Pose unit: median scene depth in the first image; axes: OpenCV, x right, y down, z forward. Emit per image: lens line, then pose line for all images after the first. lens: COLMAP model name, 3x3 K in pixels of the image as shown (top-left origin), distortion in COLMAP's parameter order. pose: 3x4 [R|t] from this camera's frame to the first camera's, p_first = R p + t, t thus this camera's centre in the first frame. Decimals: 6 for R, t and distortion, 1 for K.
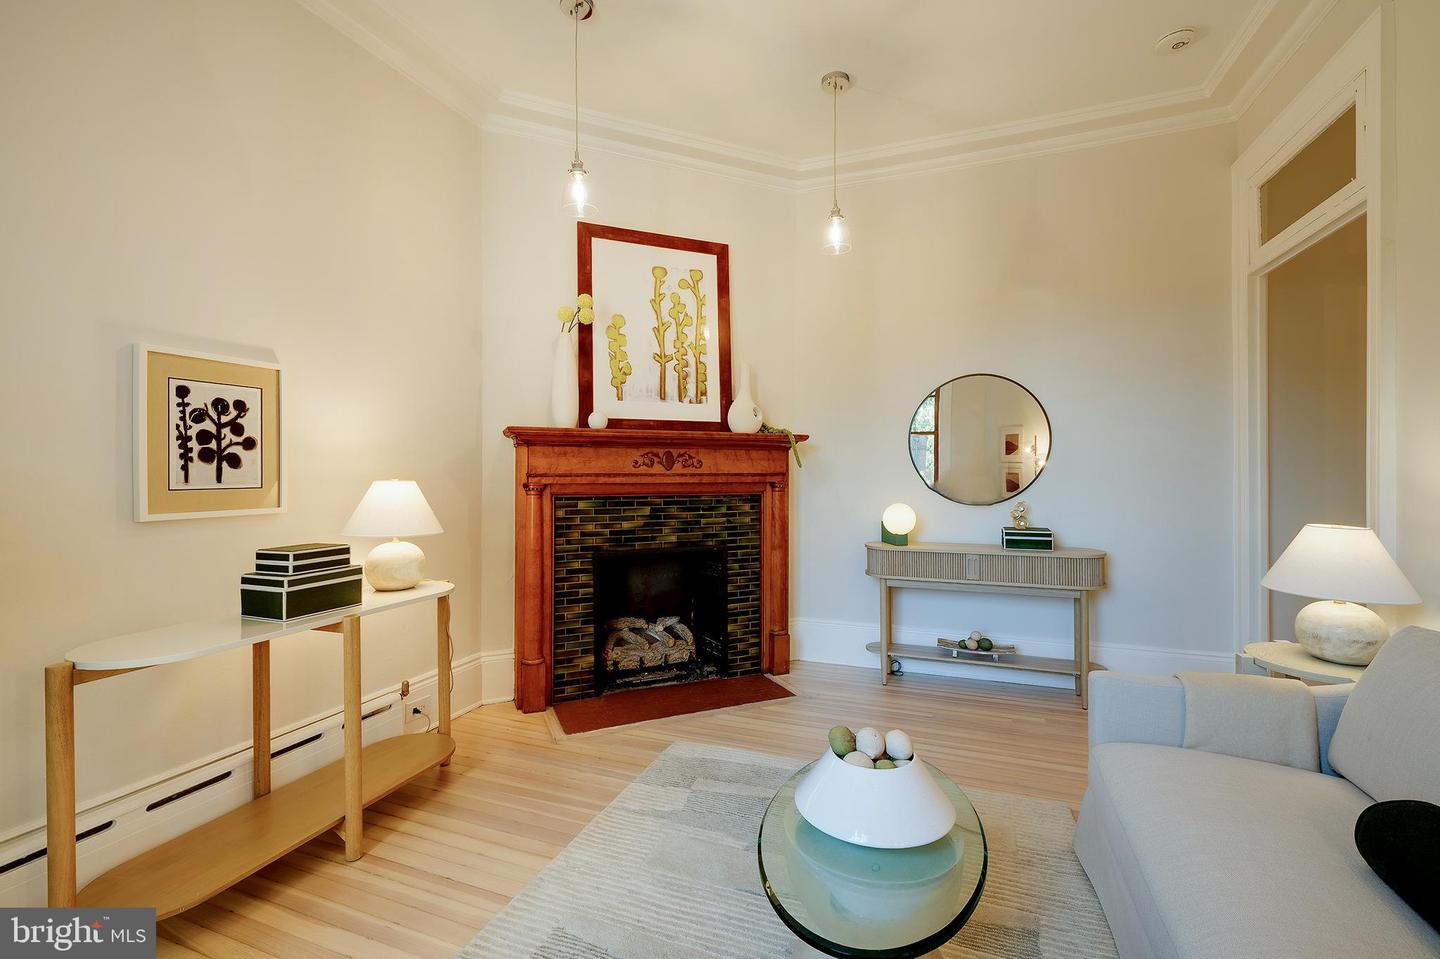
lens RADIAL K [[616.6, 0, 714.0], [0, 616.6, 472.6], [0, 0, 1]] dist [0.000329, -0.000864]
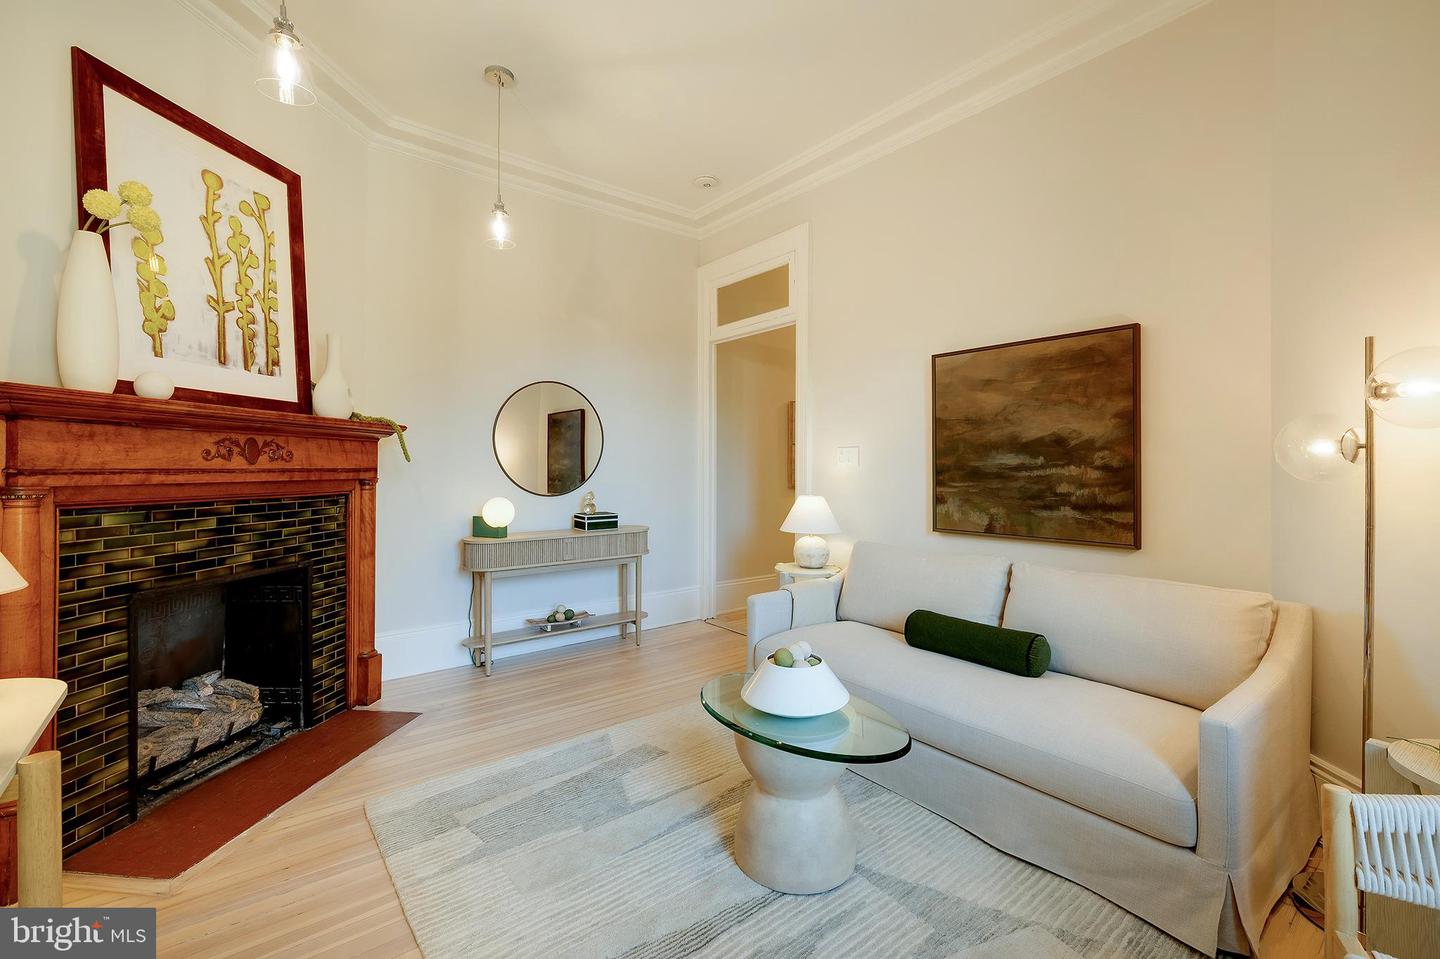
lens RADIAL K [[616.6, 0, 711.8], [0, 616.6, 471.9], [0, 0, 1]] dist [0.000329, -0.000864]
pose [[0.513490, -0.006002, 0.858074, -0.409413], [0.001411, 0.999980, 0.006150, 0.001311], [-0.858094, -0.001947, 0.513489, 0.161476]]
